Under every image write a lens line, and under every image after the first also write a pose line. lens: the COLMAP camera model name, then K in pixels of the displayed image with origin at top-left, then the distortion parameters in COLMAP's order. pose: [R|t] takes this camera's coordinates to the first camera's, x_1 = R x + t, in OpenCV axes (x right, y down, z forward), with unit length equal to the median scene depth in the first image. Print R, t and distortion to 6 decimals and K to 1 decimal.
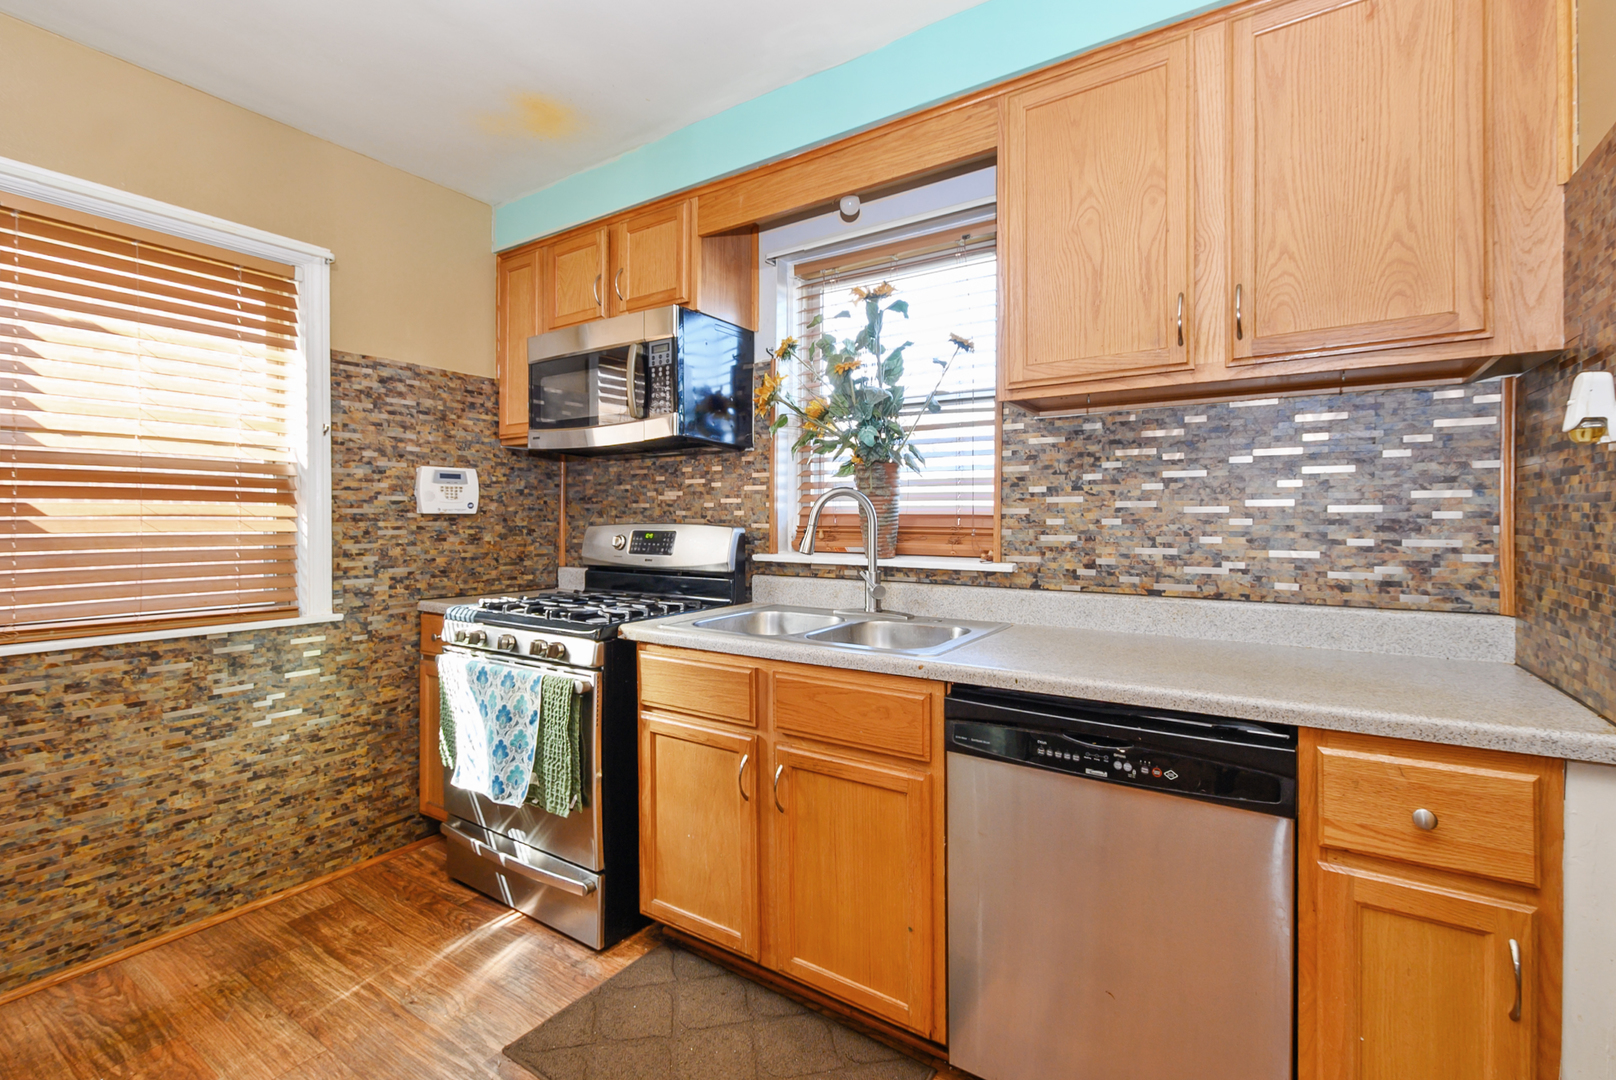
lens RADIAL K [[712.9, 0, 819.3], [0, 712.9, 525.9], [0, 0, 1]] dist [0.002296, -0.000762]
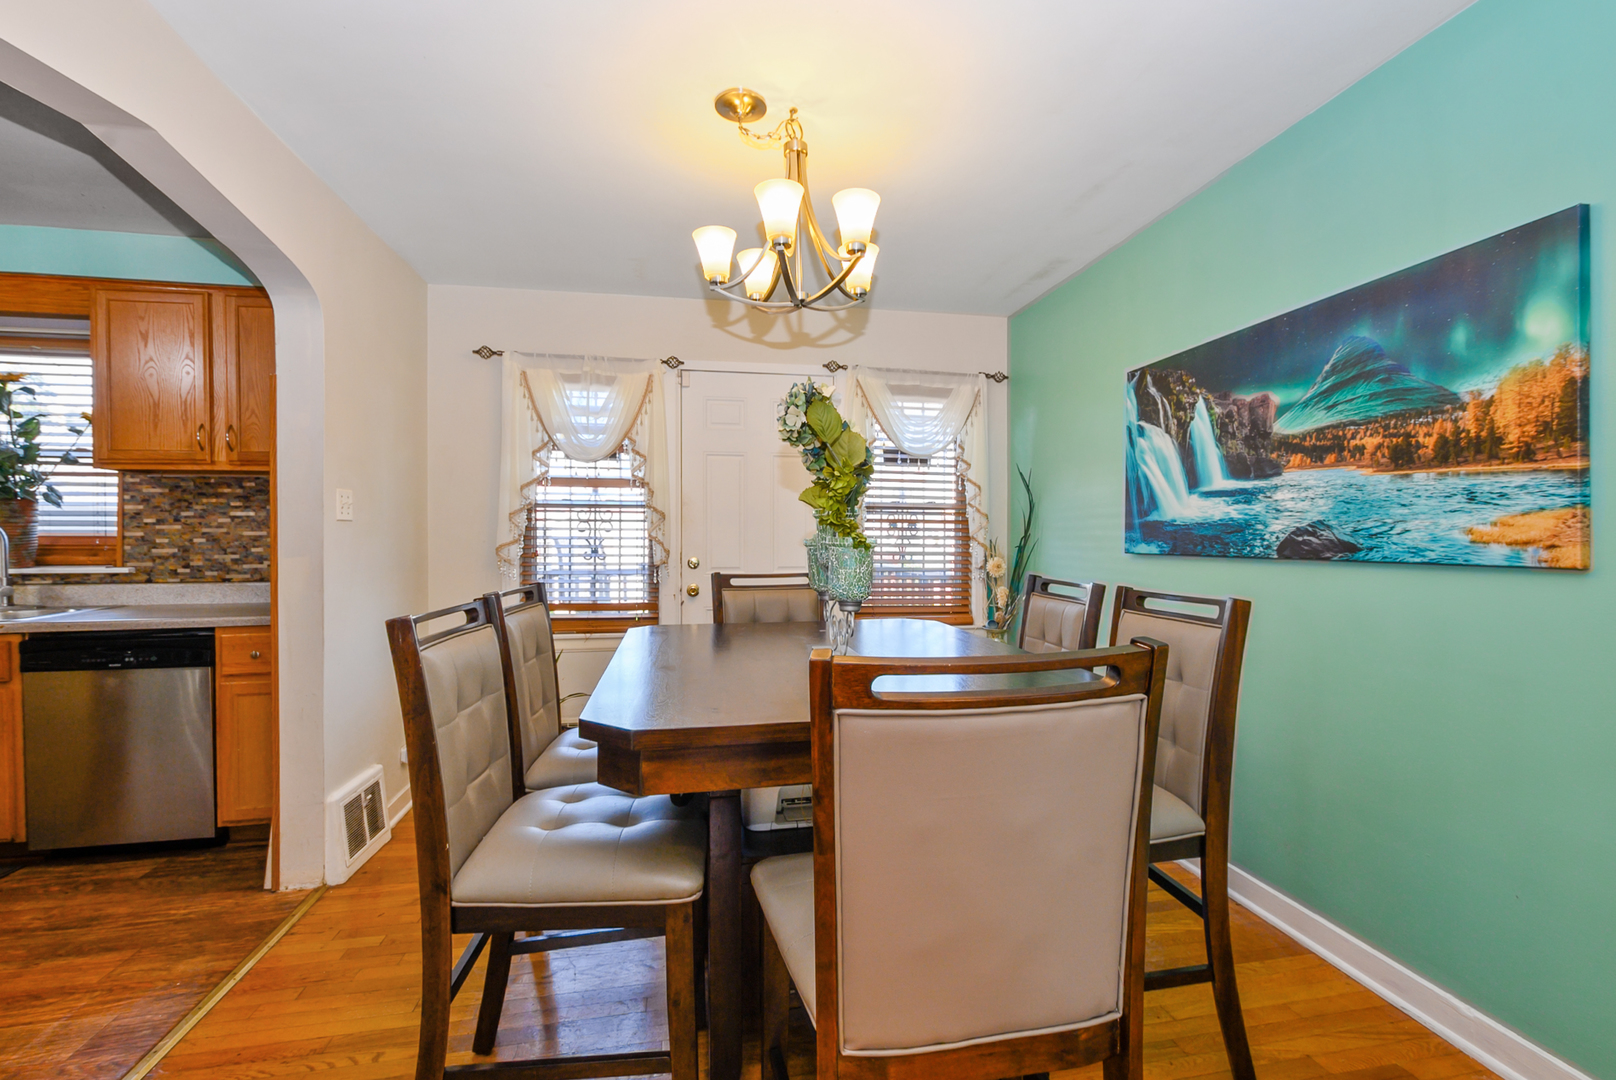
lens RADIAL K [[711.7, 0, 820.2], [0, 711.7, 539.7], [0, 0, 1]] dist [0.002731, -0.001071]
pose [[0.718574, -0.007728, 0.695407, 0.264406], [0.009804, 0.999951, 0.000982, 0.005021], [-0.695381, 0.006112, 0.718615, -1.157656]]
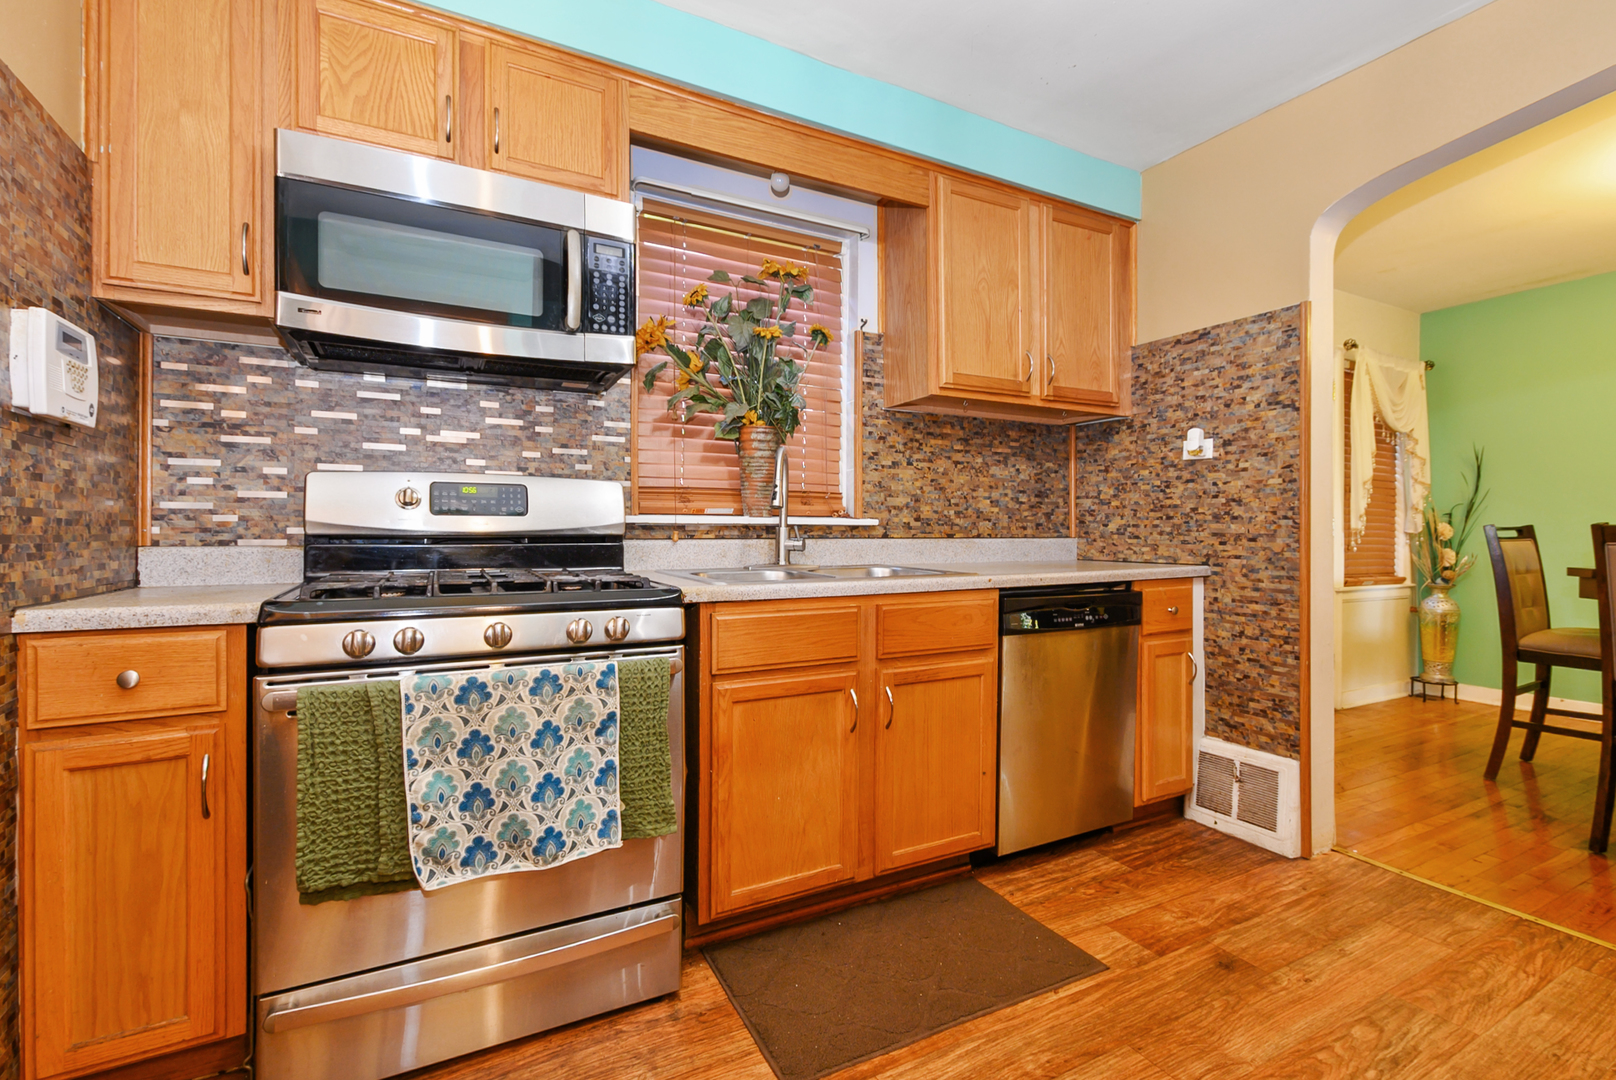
lens RADIAL K [[723.6, 0, 826.8], [0, 723.6, 532.9], [0, 0, 1]] dist [0.000597, -0.000426]
pose [[0.478221, -0.004751, 0.878227, -0.896299], [0.006025, 0.999980, 0.002129, 0.072959], [-0.878219, 0.004273, 0.478239, 0.435975]]
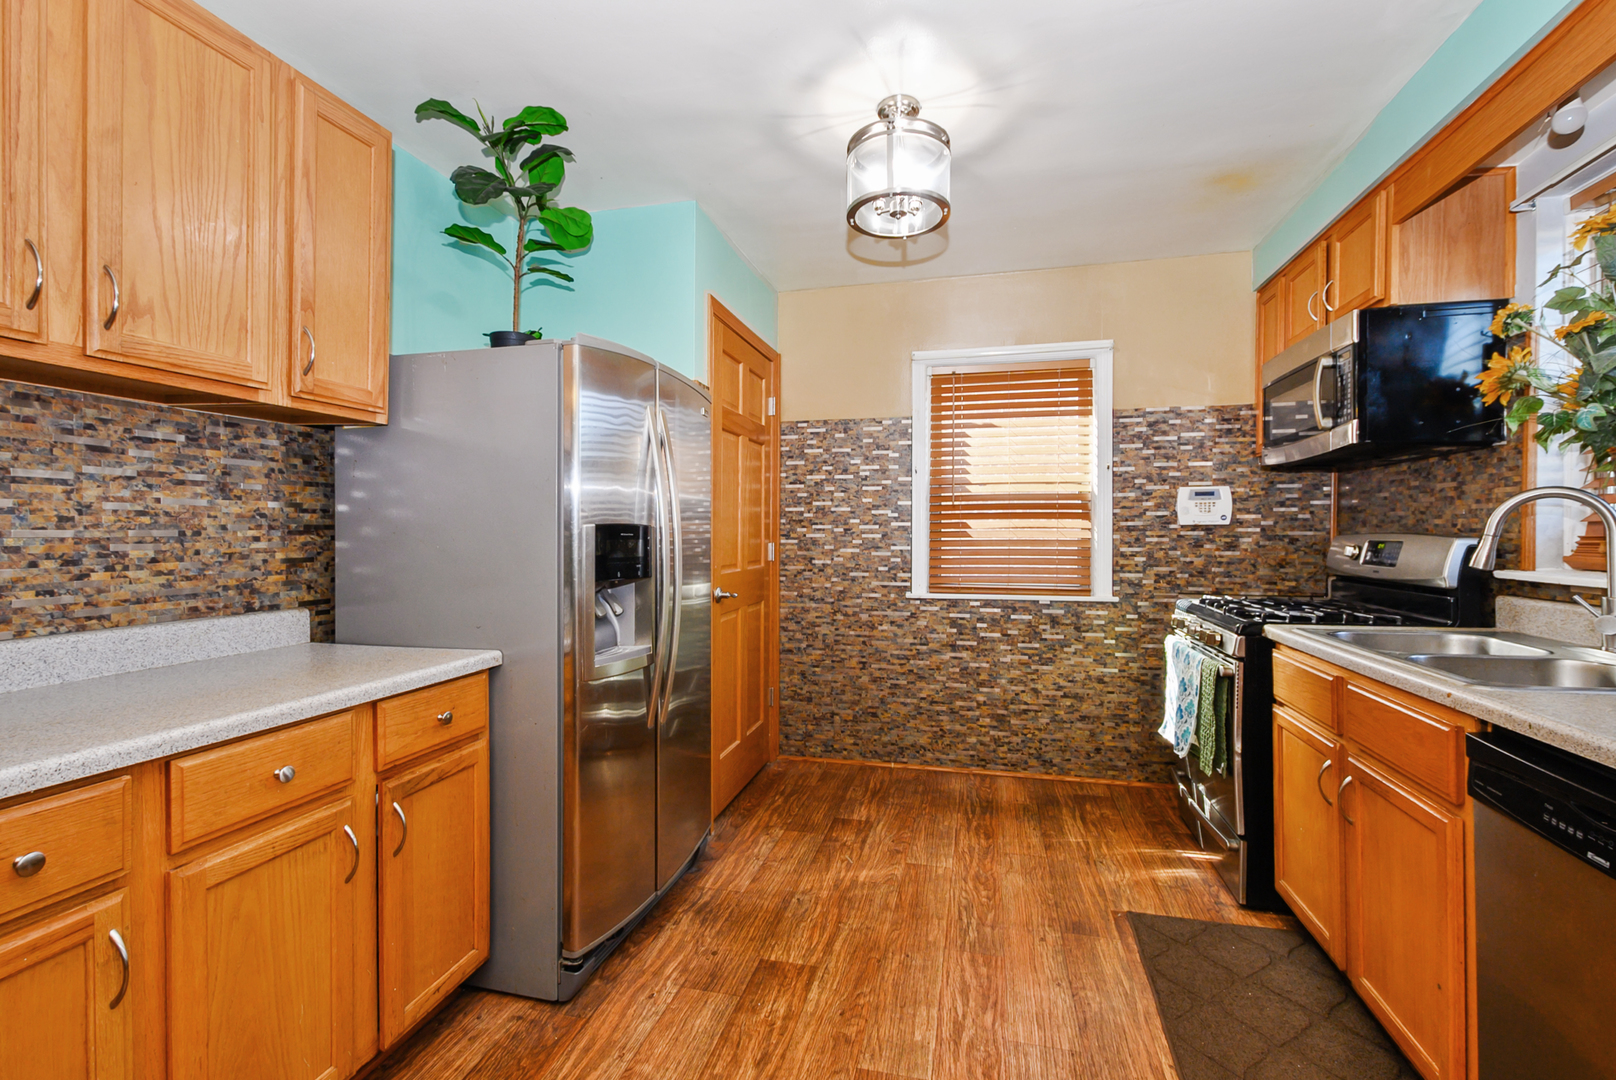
lens RADIAL K [[711.7, 0, 820.2], [0, 711.7, 539.7], [0, 0, 1]] dist [0.002731, -0.001071]
pose [[0.336248, 0.009637, -0.941724, 0.512016], [-0.004656, 0.999952, 0.008570, 0.001087], [0.941762, 0.001503, 0.336277, -0.023714]]
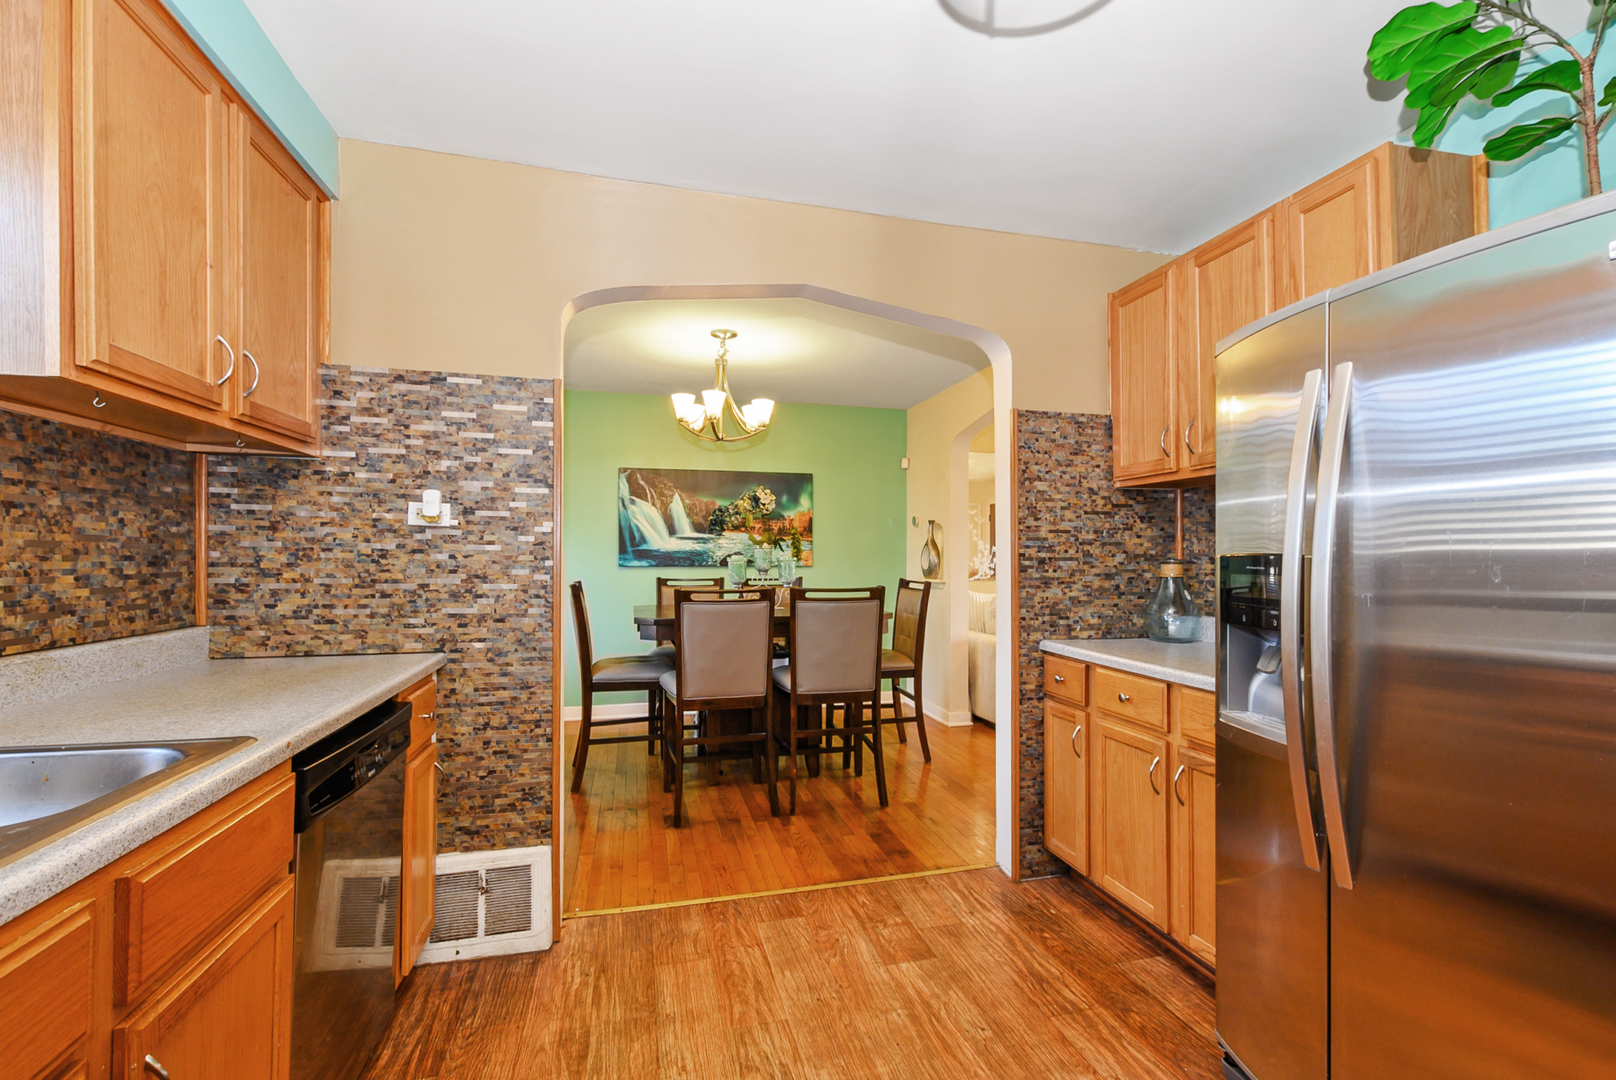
lens RADIAL K [[709.1, 0, 814.7], [0, 709.1, 551.0], [0, 0, 1]] dist [0.000500, -0.000250]
pose [[-0.732395, 0.001701, 0.680878, -0.590846], [0.000044, 0.999997, -0.002451, -0.010563], [-0.680880, -0.001765, -0.732392, 0.848095]]
